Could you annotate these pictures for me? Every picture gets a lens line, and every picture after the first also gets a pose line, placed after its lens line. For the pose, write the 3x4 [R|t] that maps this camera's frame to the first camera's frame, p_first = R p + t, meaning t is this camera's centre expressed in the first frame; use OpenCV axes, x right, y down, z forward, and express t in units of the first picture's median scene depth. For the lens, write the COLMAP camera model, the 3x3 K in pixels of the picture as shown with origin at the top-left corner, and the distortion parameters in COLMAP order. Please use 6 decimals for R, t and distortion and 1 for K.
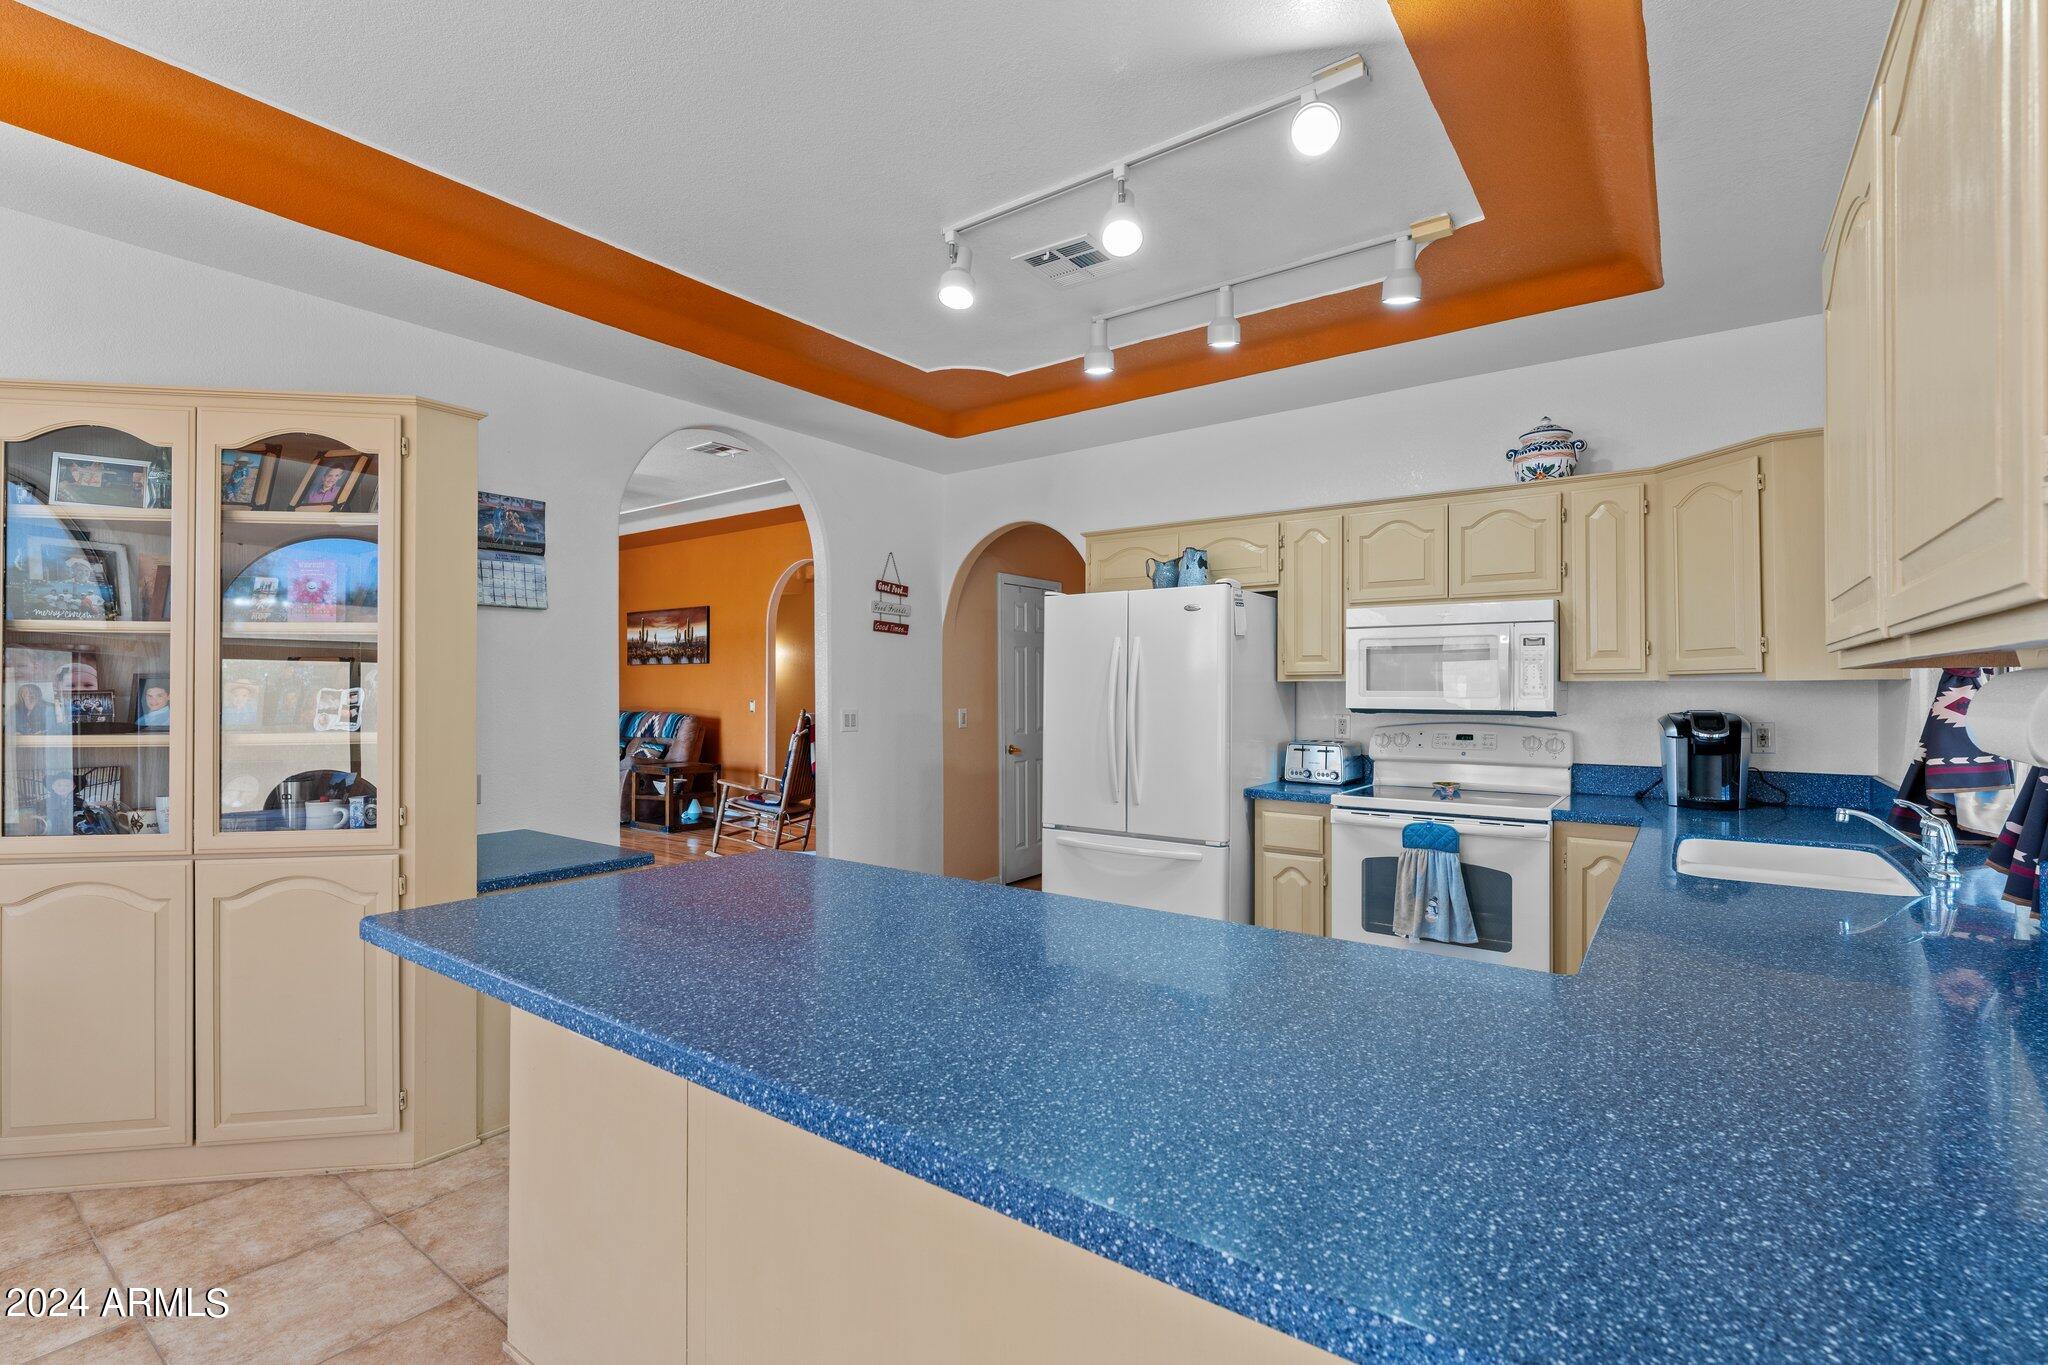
lens RADIAL K [[922.9, 0, 1028.4], [0, 922.9, 689.6], [0, 0, 1]] dist [-0.000914, -0.000099]
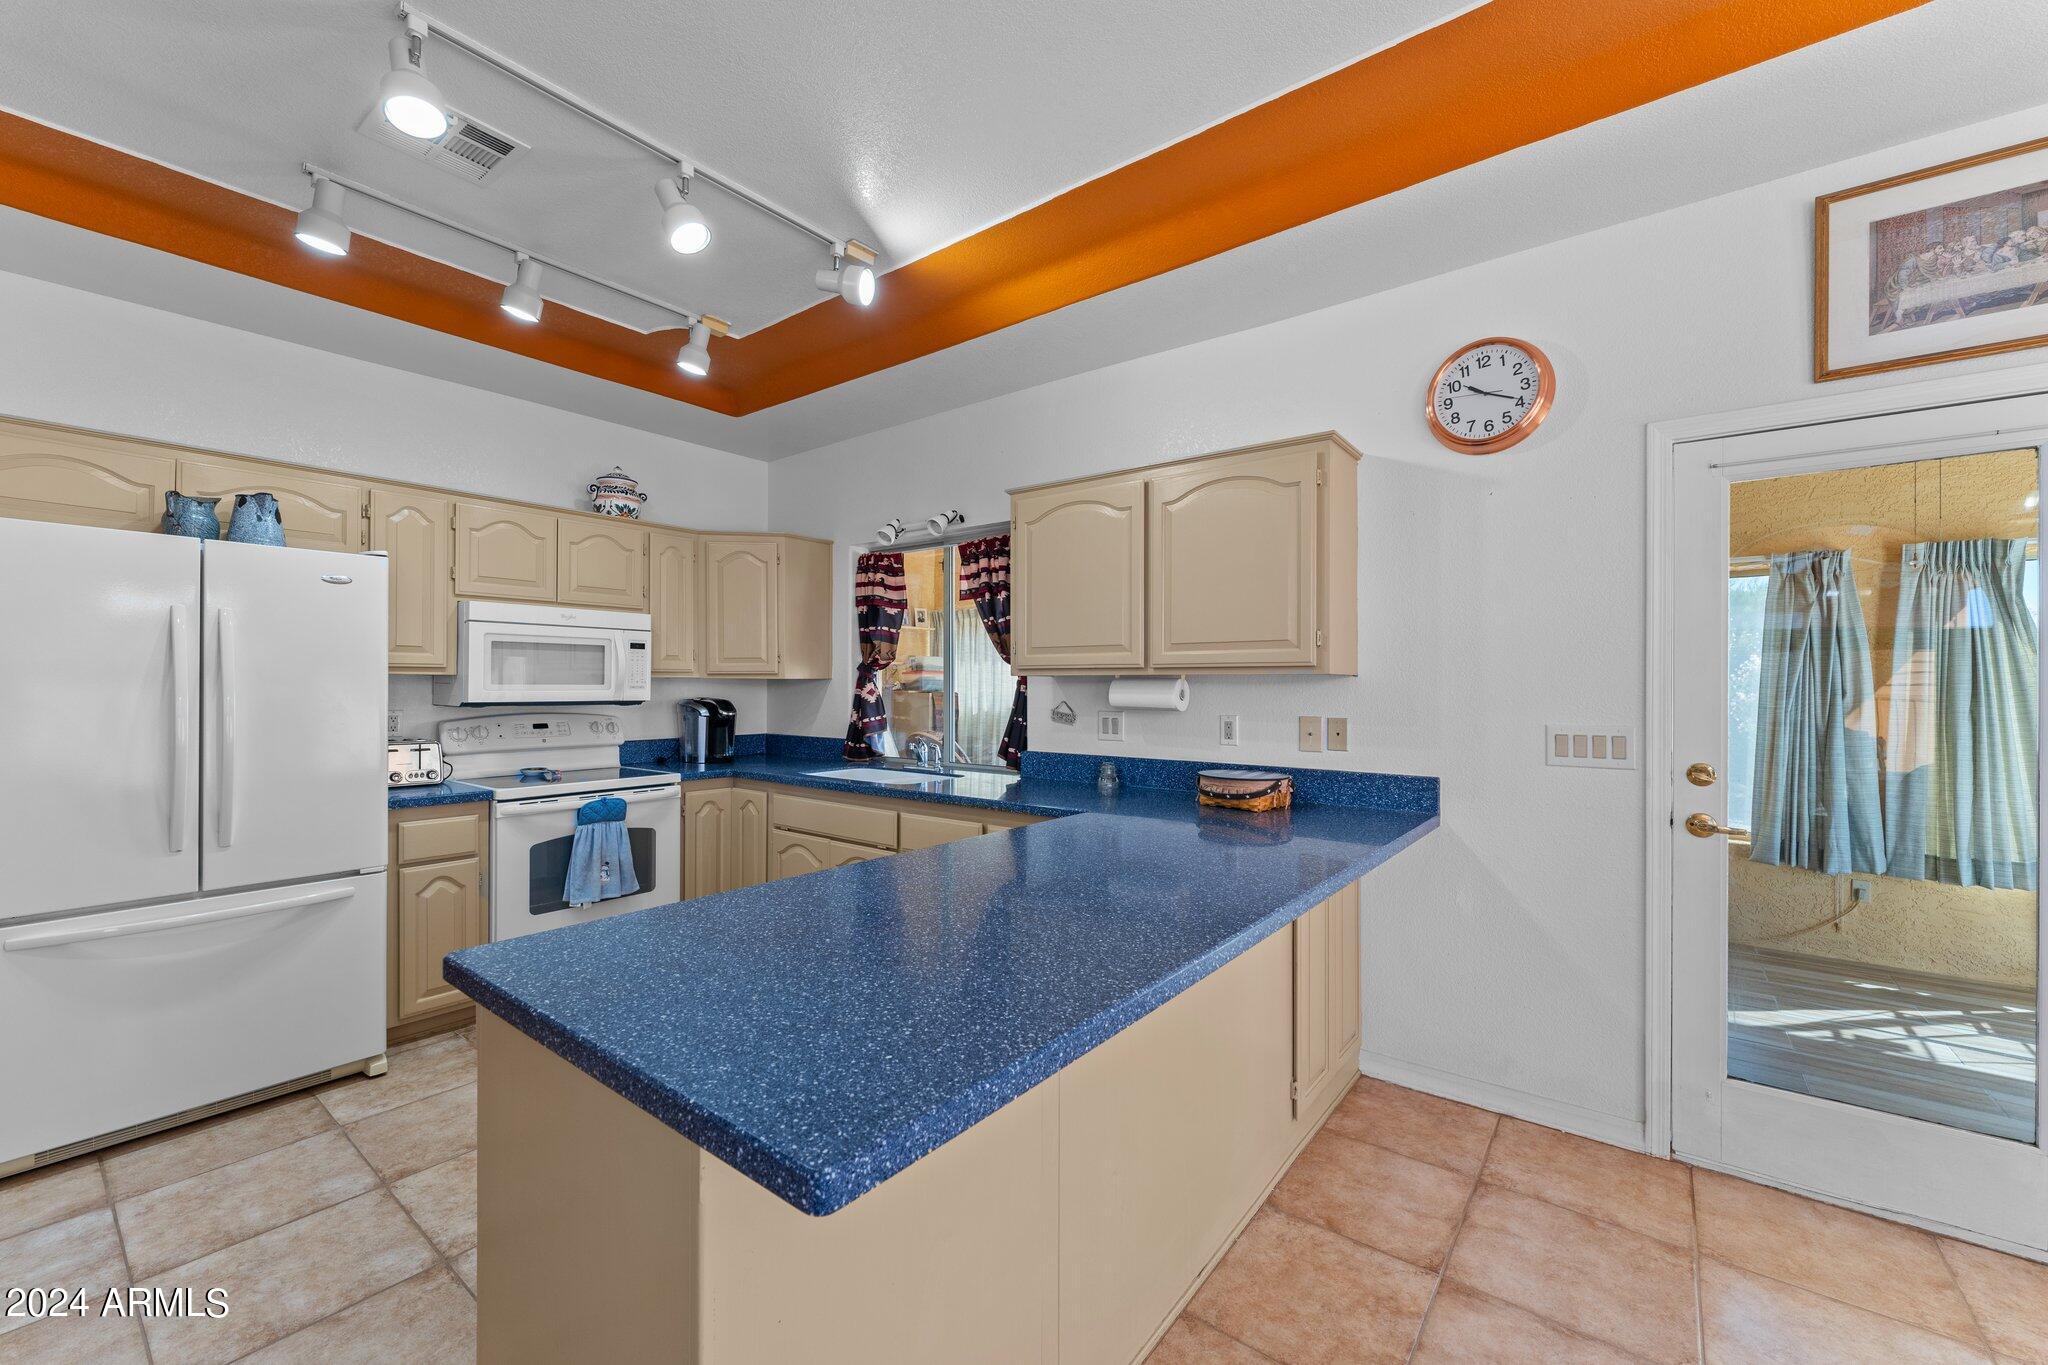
lens RADIAL K [[810.7, 0, 1024.0], [0, 810.7, 682.5], [0, 0, 1]] dist [-0.000250, 0.000012]
pose [[0.030821, 0.002516, 0.999522, -0.544287], [-0.002491, 0.999994, -0.002440, -0.000380], [-0.999522, -0.002414, 0.030827, 0.426209]]
